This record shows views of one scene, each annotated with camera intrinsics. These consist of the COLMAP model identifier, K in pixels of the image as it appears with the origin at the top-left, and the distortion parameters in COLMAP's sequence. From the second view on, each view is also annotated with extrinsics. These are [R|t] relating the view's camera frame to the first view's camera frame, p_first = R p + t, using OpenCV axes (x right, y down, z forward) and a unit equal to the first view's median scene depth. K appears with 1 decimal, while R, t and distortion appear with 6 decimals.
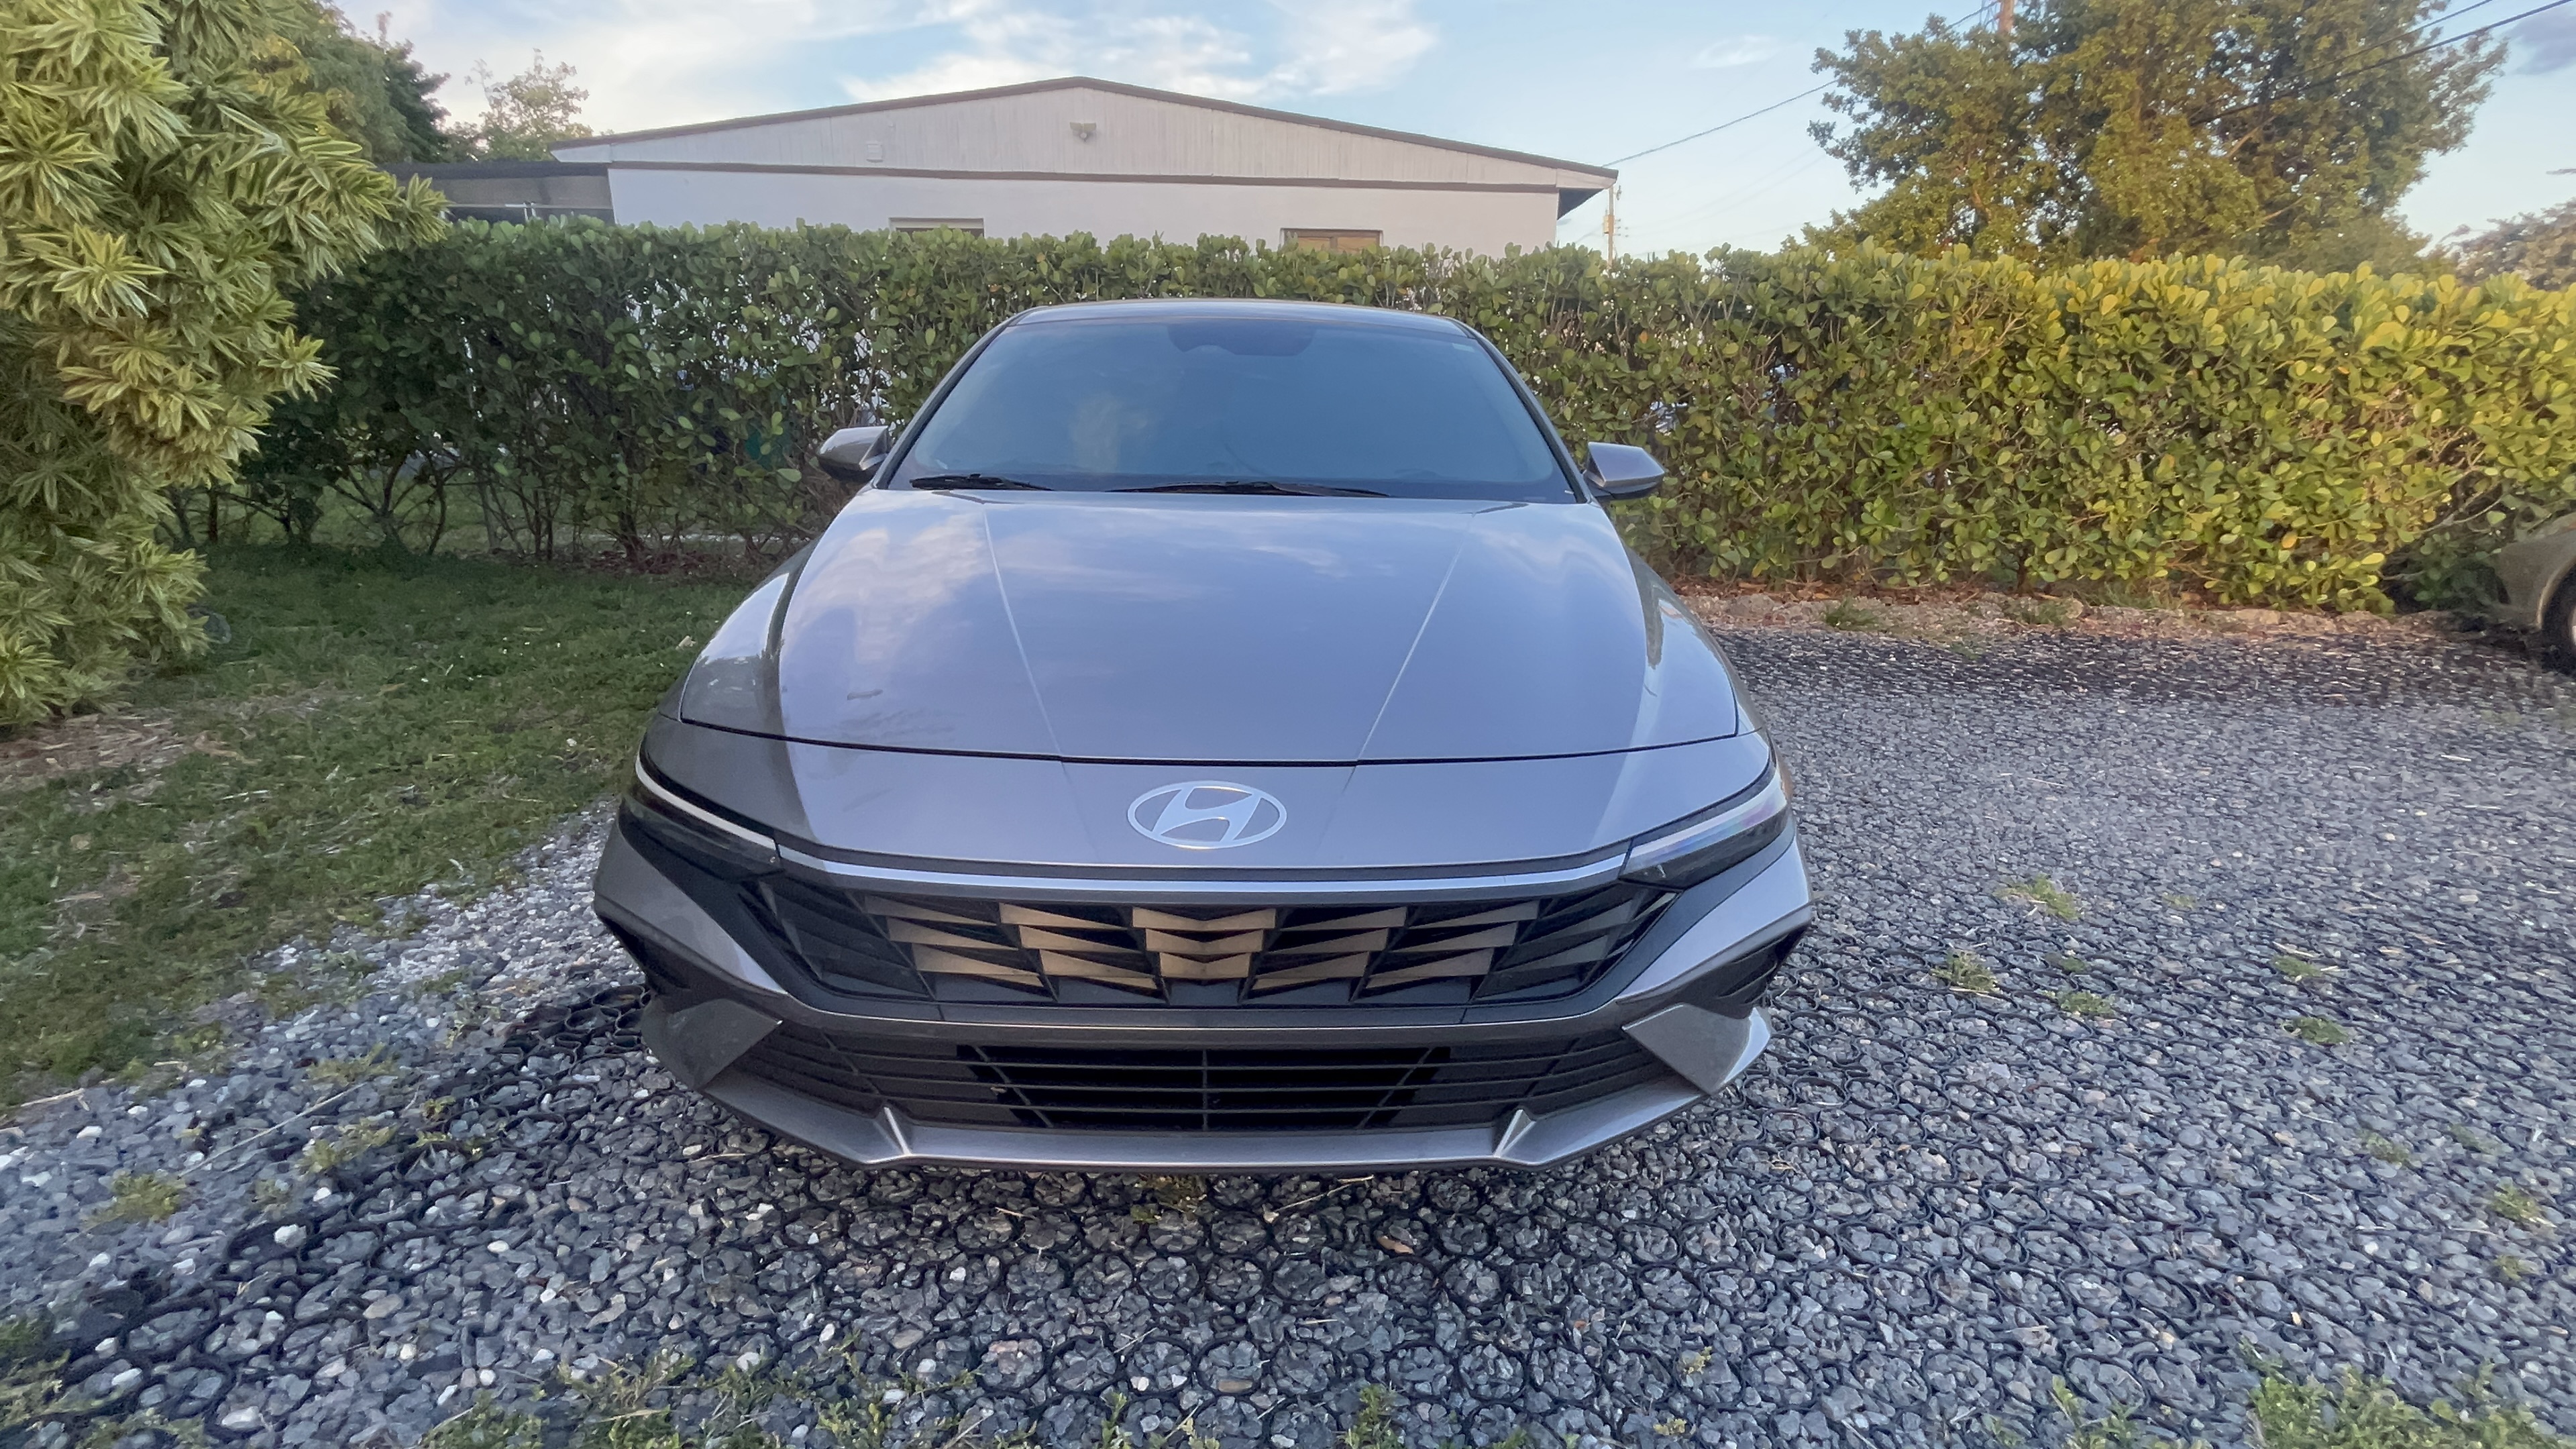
lens RADIAL K [[1281.2, 0, 1296.2], [0, 1281.2, 722.6], [0, 0, 1]] dist [-0.017977, 0.019670]
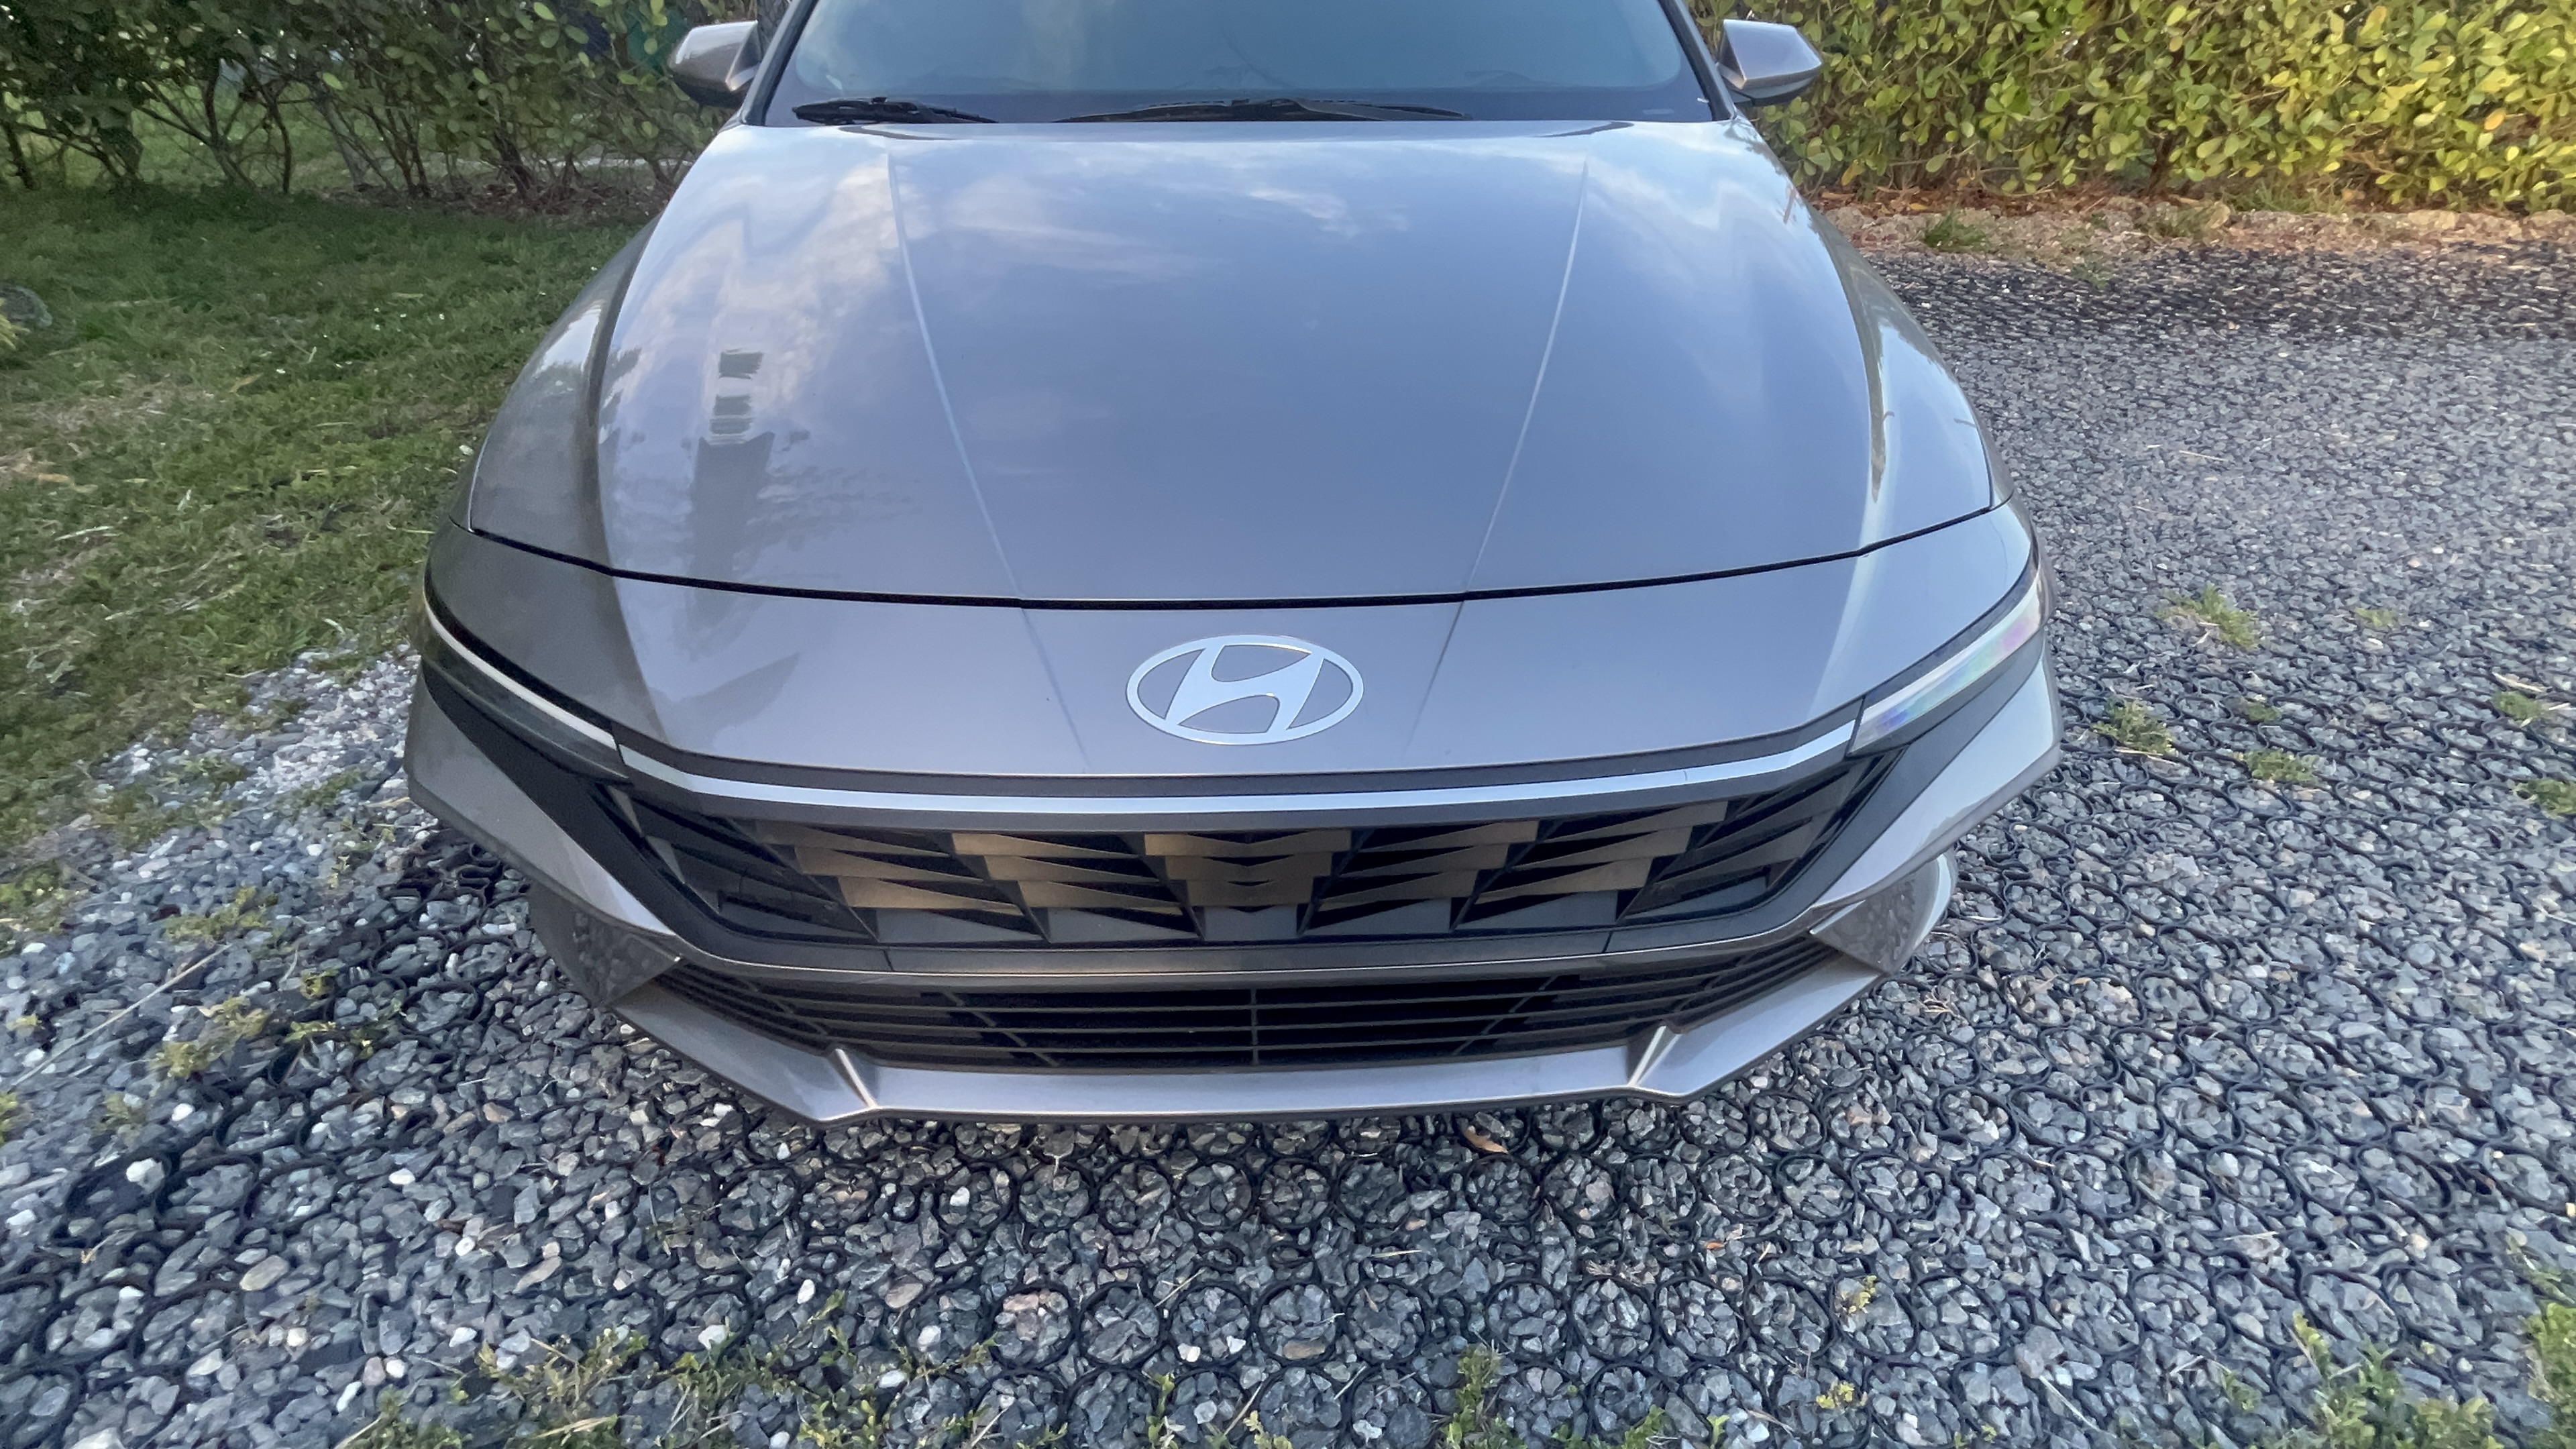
lens RADIAL K [[1181.7, 0, 1288.0], [0, 1181.7, 724.5], [0, 0, 1]] dist [0.001949, 0.000067]
pose [[0.999691, -0.024488, -0.004296, -0.041265], [0.024558, 0.945669, 0.324202, -0.101824], [-0.003877, -0.324207, 0.945978, 0.371129]]
